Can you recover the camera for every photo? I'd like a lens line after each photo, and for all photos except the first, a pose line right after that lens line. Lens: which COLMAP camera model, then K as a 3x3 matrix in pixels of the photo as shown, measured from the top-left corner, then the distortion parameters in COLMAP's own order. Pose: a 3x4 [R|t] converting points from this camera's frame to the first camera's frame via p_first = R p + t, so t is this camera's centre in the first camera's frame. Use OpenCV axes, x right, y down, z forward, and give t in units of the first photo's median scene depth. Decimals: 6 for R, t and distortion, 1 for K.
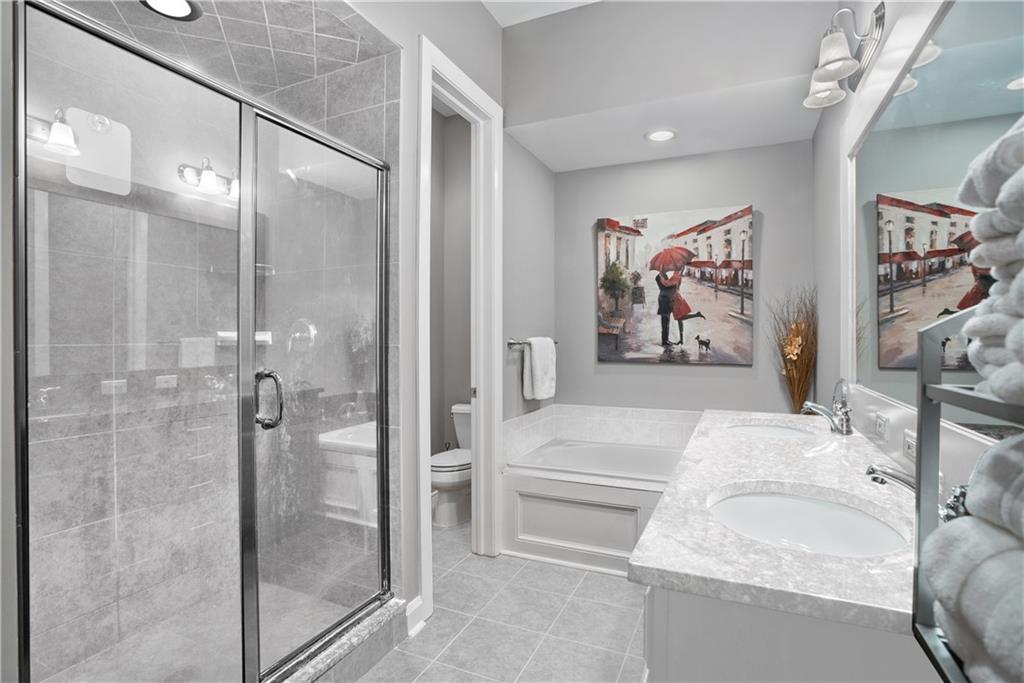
lens RADIAL K [[495.7, 0, 511.2], [0, 495.7, 340.5], [0, 0, 1]] dist [-0.003160, 0.000505]
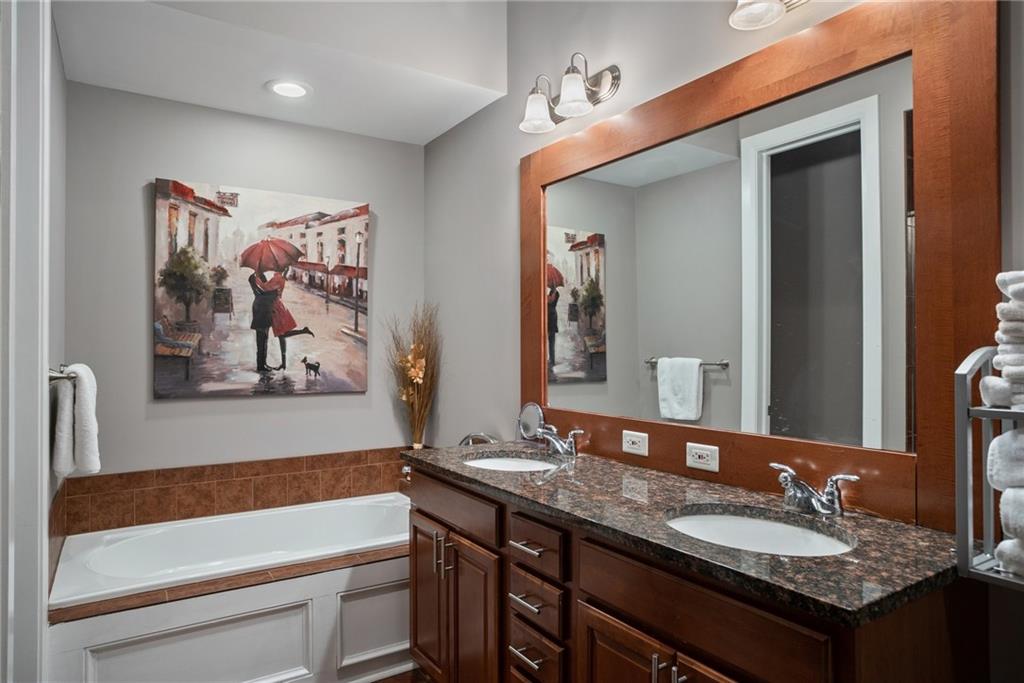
lens RADIAL K [[635.5, 0, 511.3], [0, 635.5, 340.9], [0, 0, 1]] dist [-0.005101, -0.001582]
pose [[0.580869, 0.006431, 0.813971, -0.242682], [0.010465, 0.999827, -0.015367, -0.017030], [-0.813930, 0.017445, 0.580702, 0.157441]]
